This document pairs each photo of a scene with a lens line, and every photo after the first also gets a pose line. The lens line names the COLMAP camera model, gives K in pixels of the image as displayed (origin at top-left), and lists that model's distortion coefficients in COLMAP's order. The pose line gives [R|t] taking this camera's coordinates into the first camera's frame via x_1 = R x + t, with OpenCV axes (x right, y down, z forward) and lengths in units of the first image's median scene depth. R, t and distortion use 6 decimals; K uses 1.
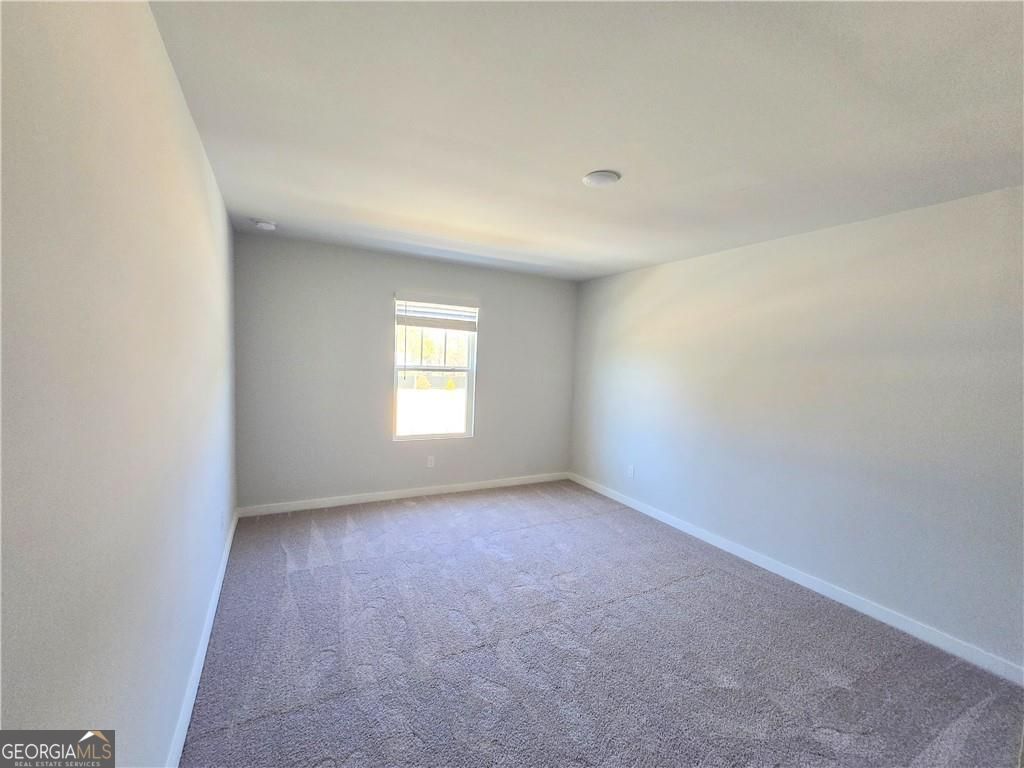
lens RADIAL K [[431.3, 0, 521.8], [0, 431.3, 388.8], [0, 0, 1]] dist [0.004273, -0.000494]
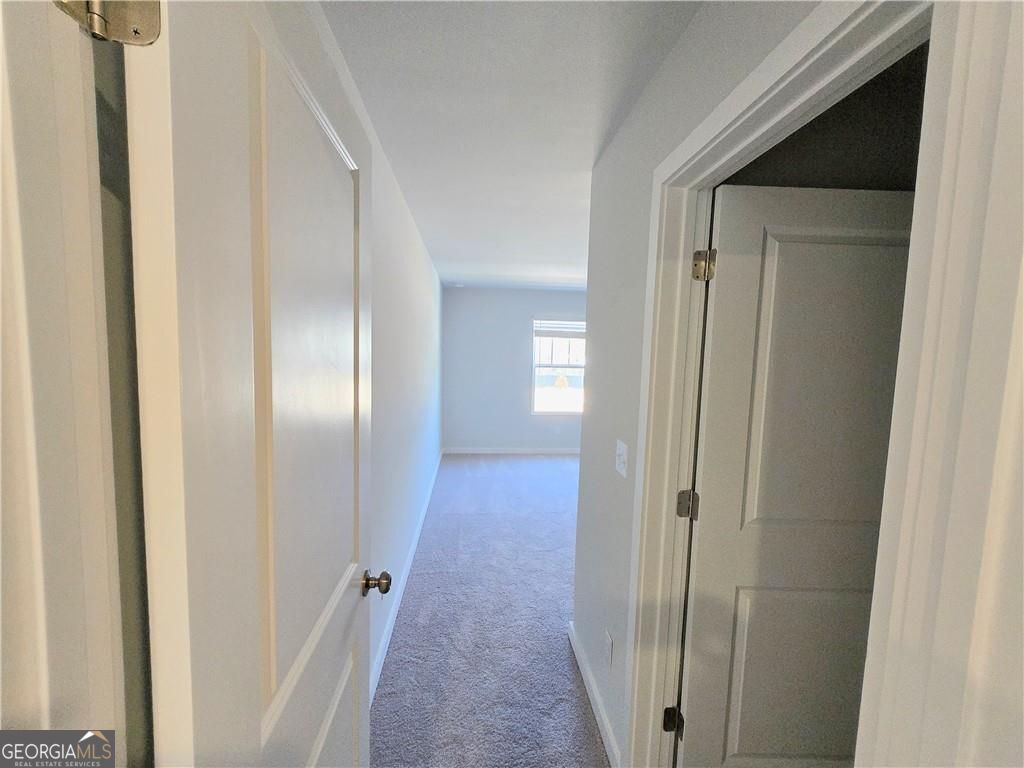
lens RADIAL K [[431.3, 0, 510.1], [0, 431.3, 381.8], [0, 0, 1]] dist [0.004273, -0.000494]
pose [[0.911182, -0.008885, -0.411907, 0.248800], [-0.008274, 0.999171, -0.039856, 0.068038], [0.411920, 0.039724, 0.910354, -0.389251]]
